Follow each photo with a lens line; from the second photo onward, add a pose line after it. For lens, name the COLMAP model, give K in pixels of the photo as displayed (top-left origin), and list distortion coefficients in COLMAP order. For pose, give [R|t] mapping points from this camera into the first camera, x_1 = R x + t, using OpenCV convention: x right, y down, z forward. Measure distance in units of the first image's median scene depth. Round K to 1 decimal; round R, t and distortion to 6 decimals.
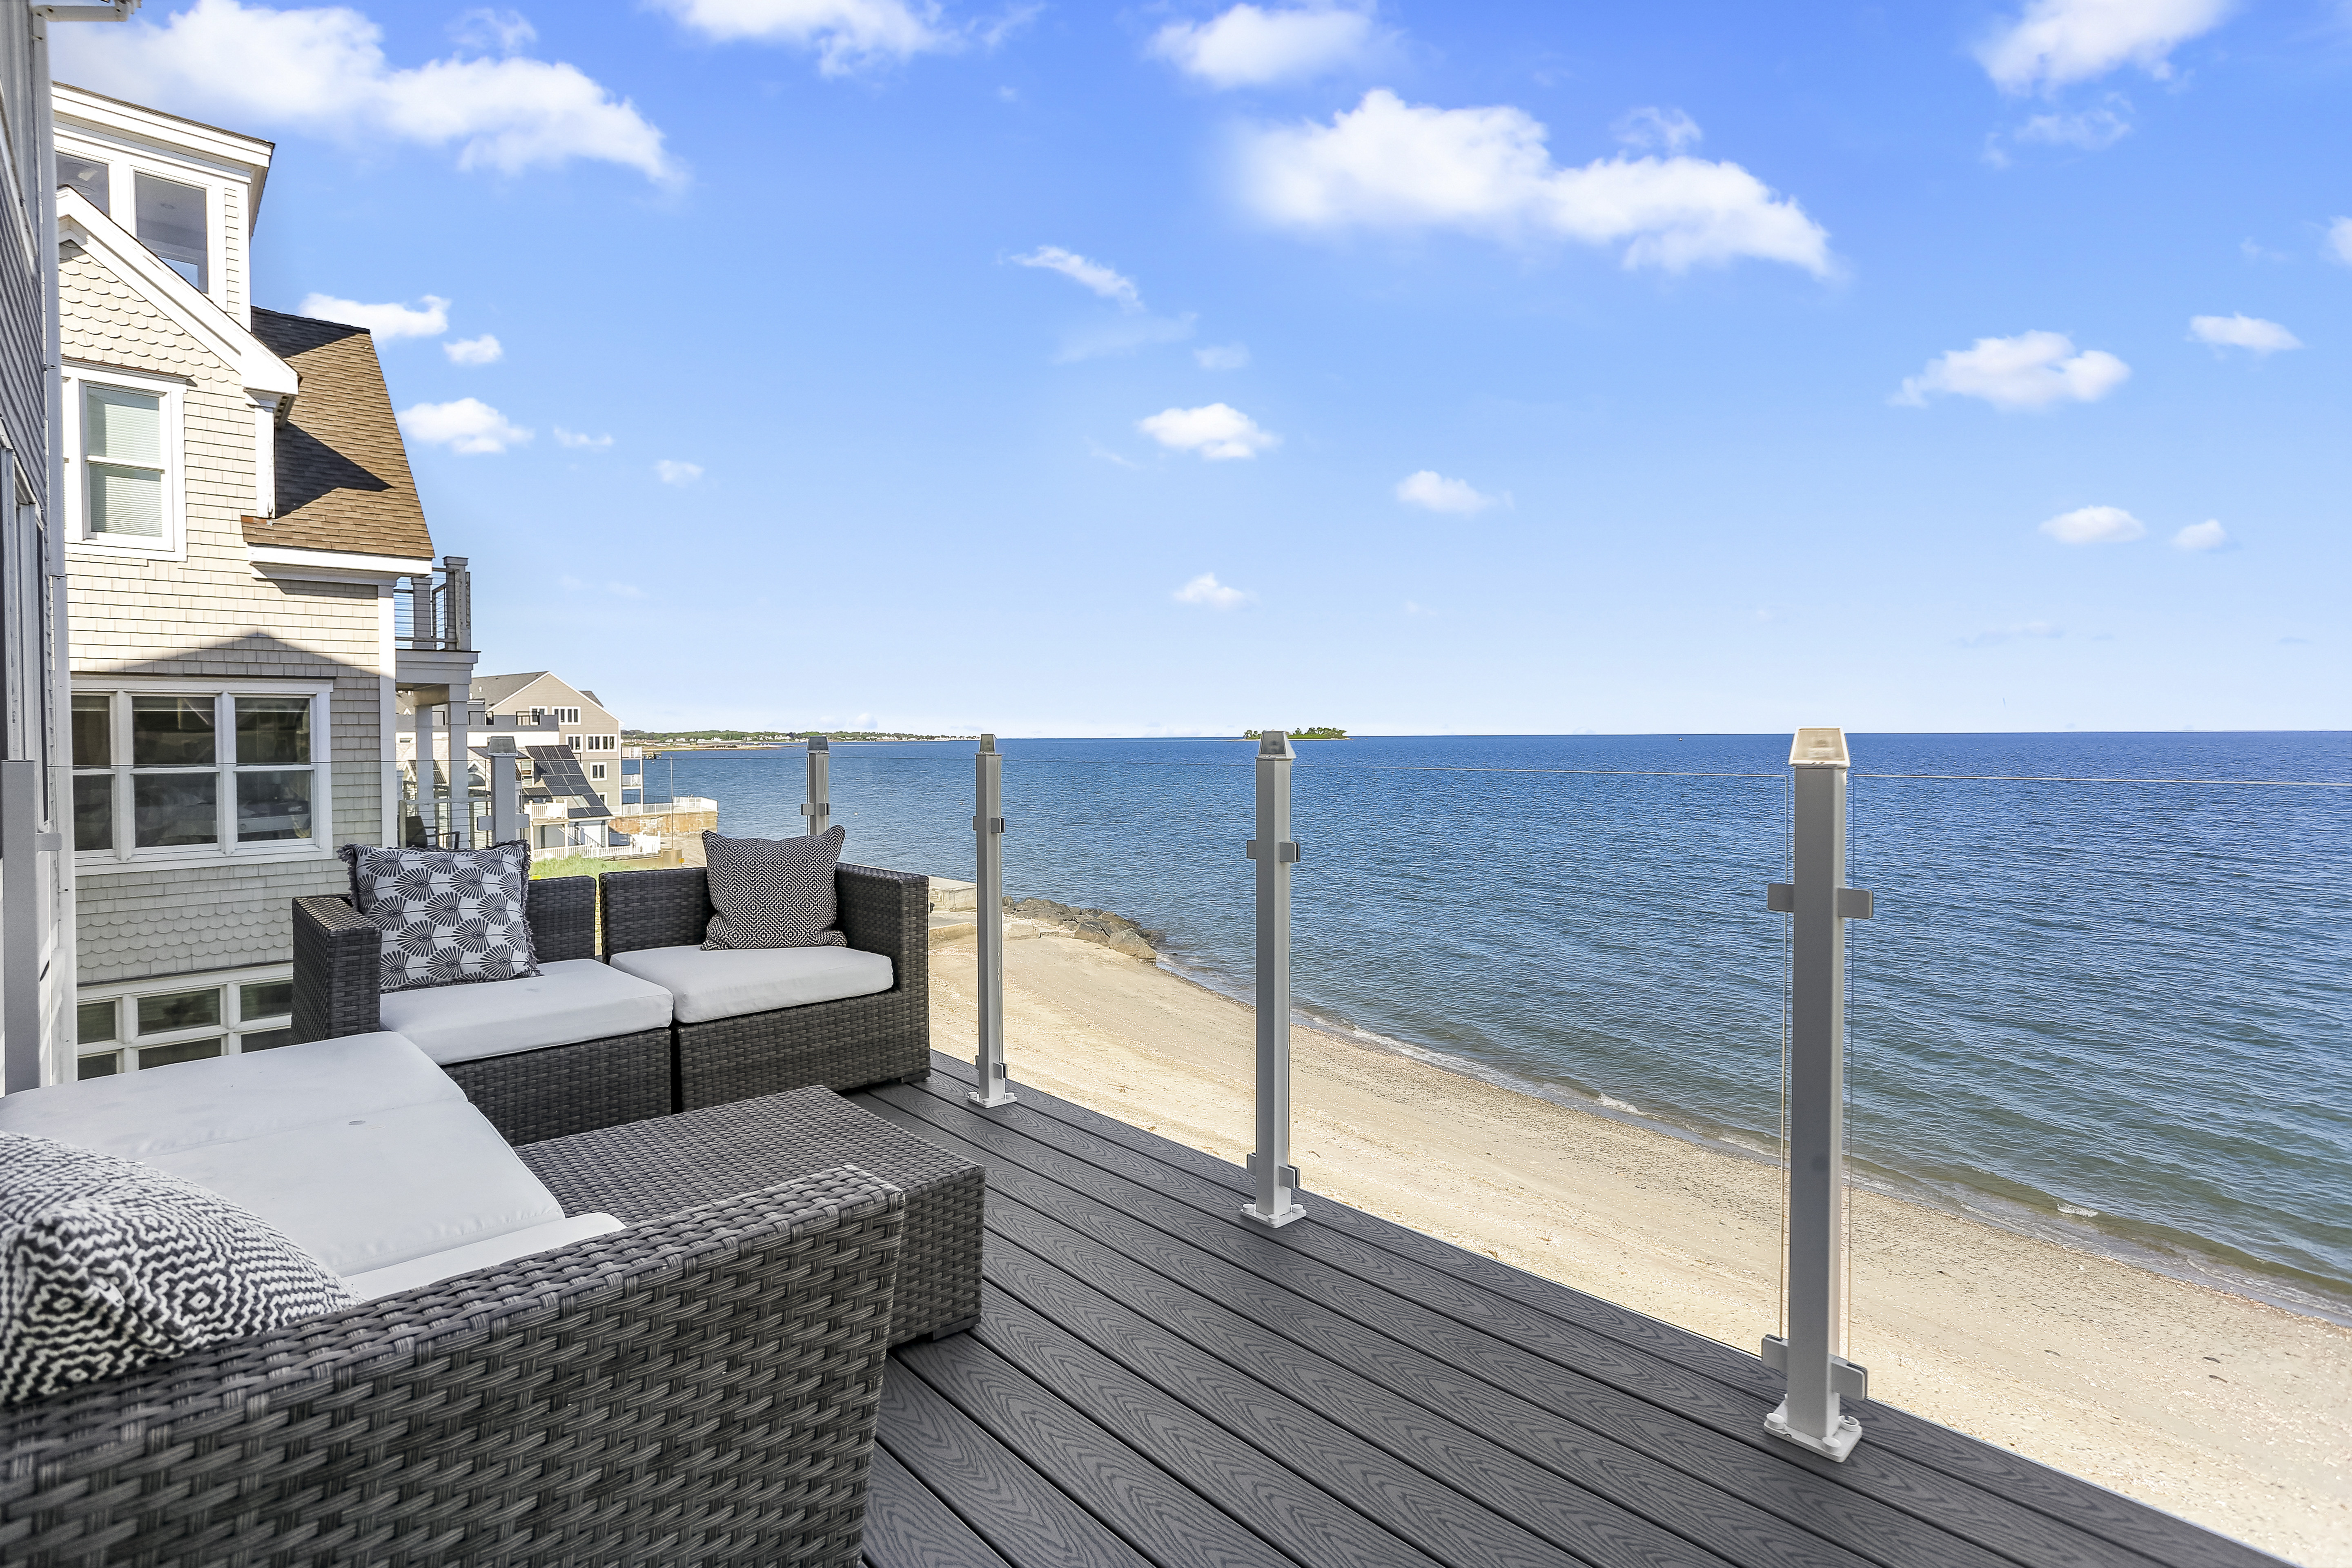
lens RADIAL K [[1147.7, 0, 1175.8], [0, 1147.7, 759.3], [0, 0, 1]] dist [-0.056474, 0.030432]
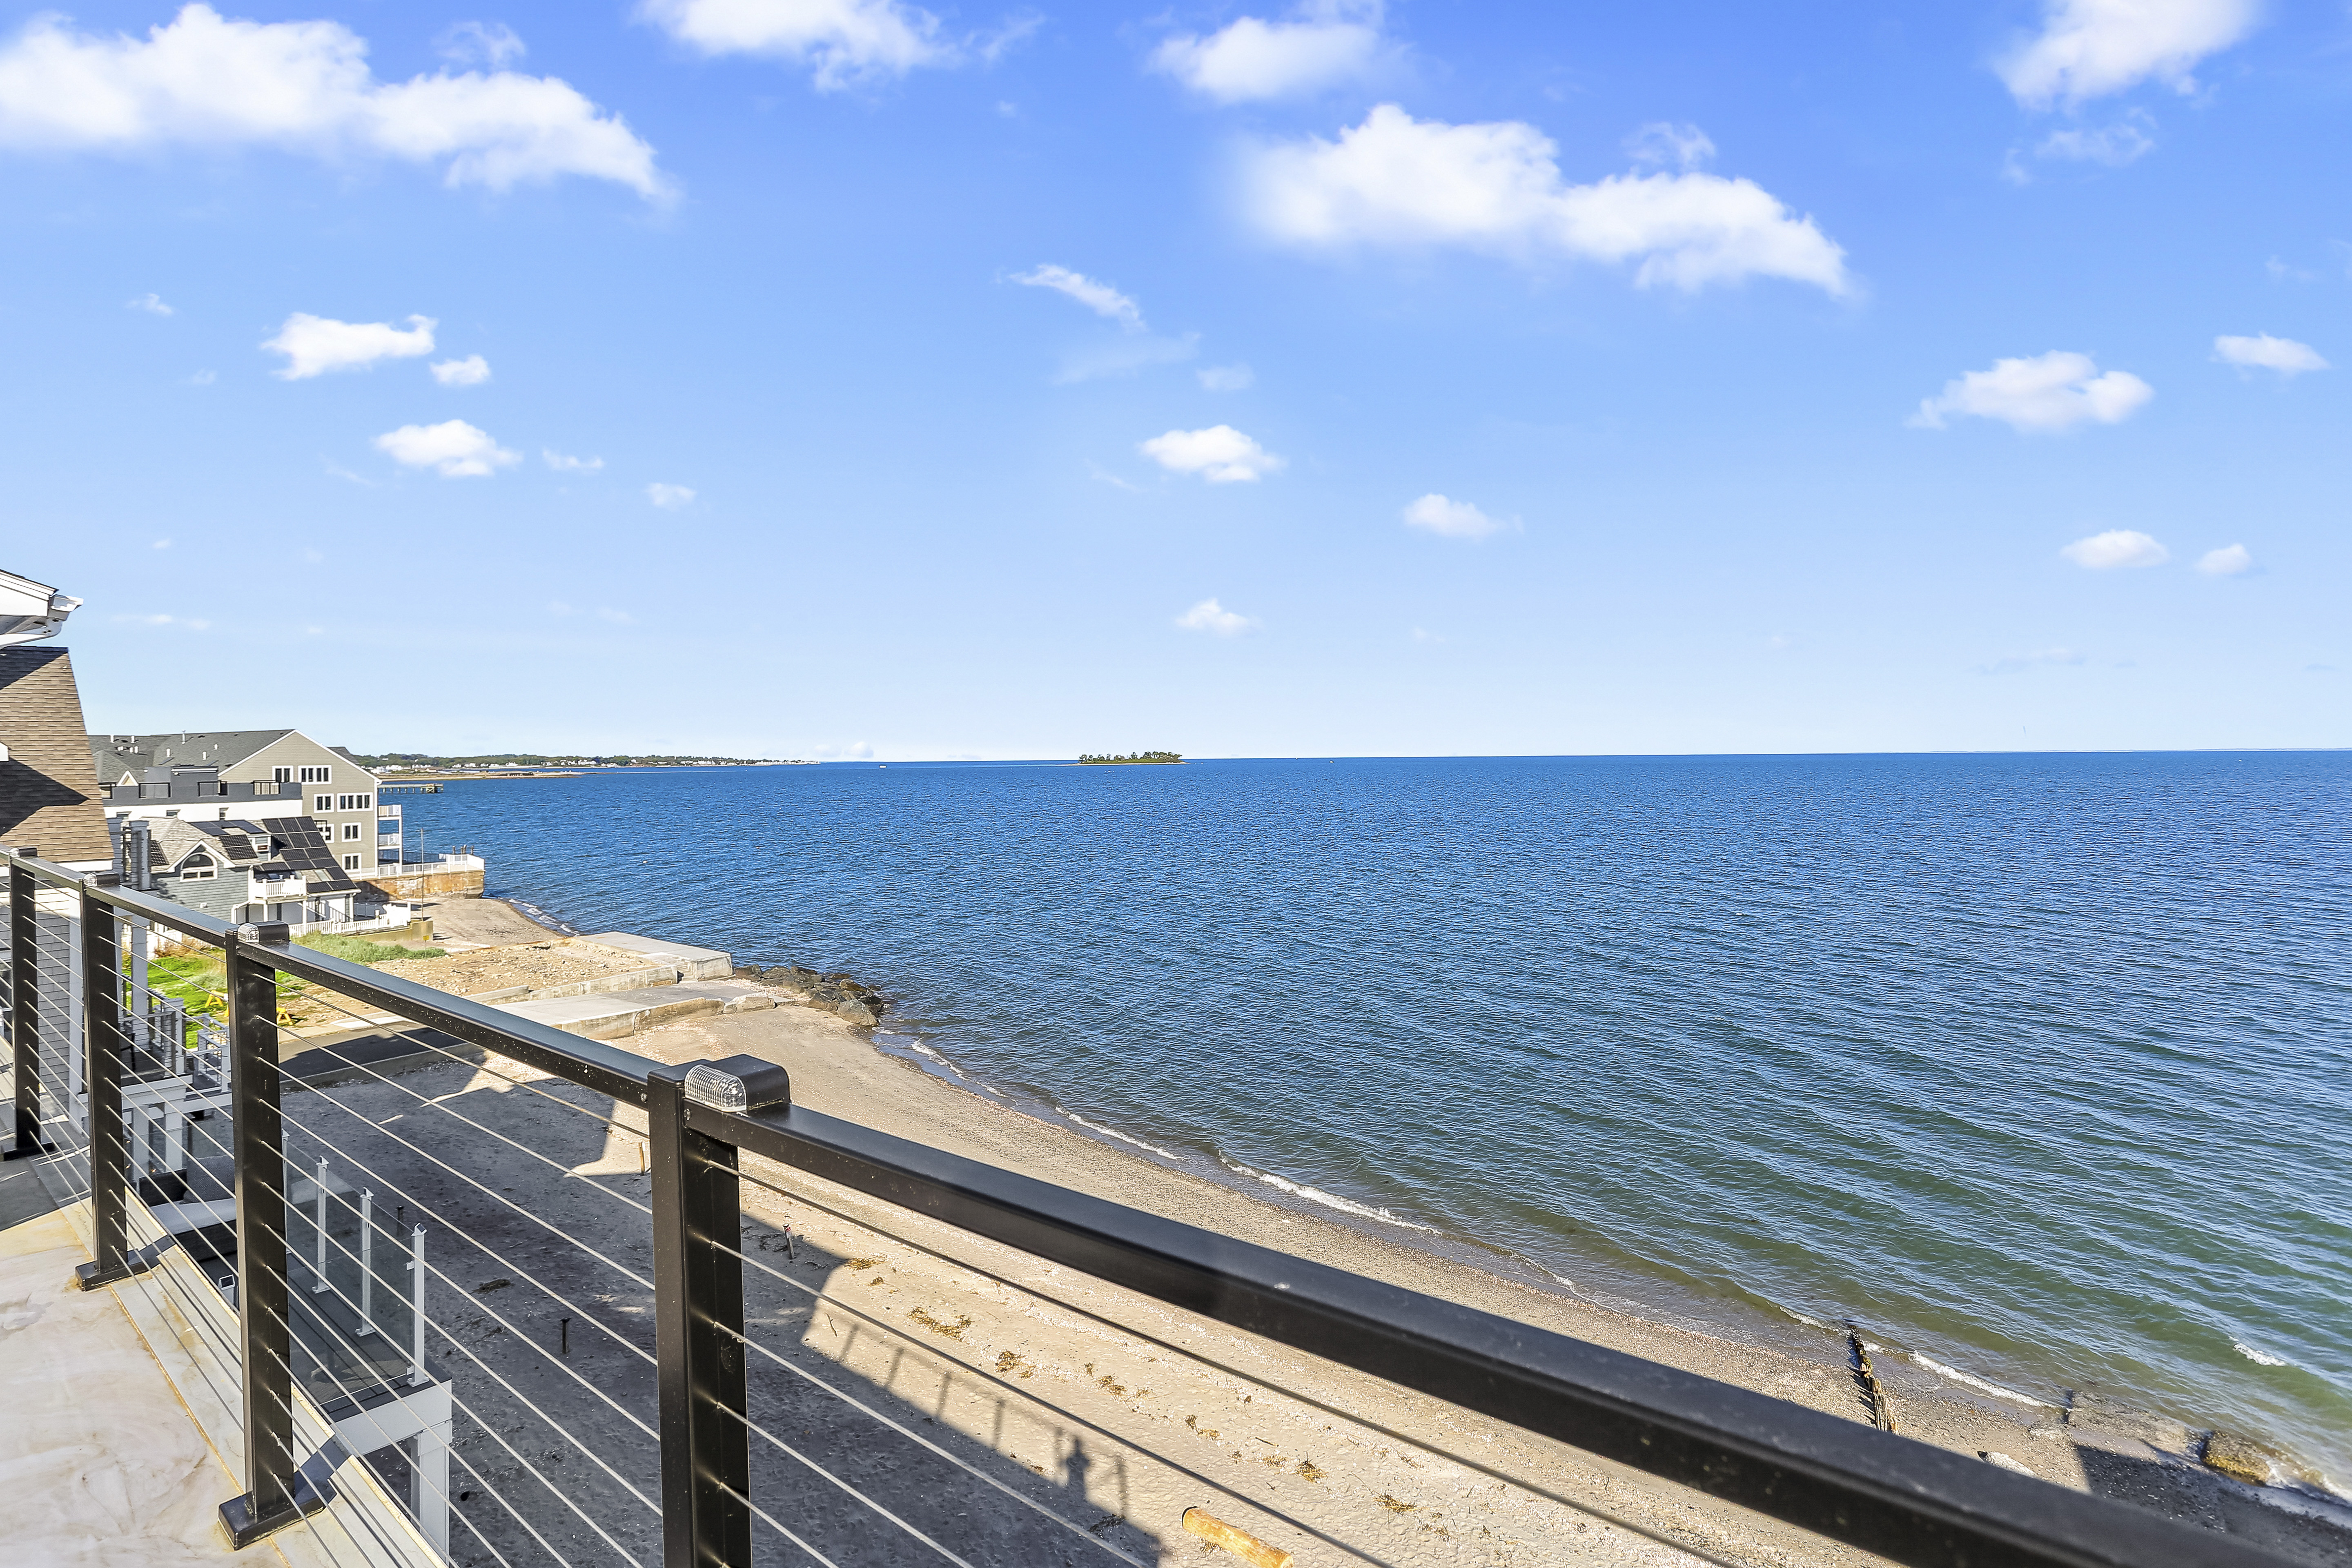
lens RADIAL K [[1147.7, 0, 1175.8], [0, 1147.7, 759.3], [0, 0, 1]] dist [-0.056474, 0.030432]
pose [[0.988467, -0.004071, 0.151381, 0.065059], [0.007844, 0.999673, -0.024336, -0.034599], [-0.151233, 0.025243, 0.988176, -0.087193]]
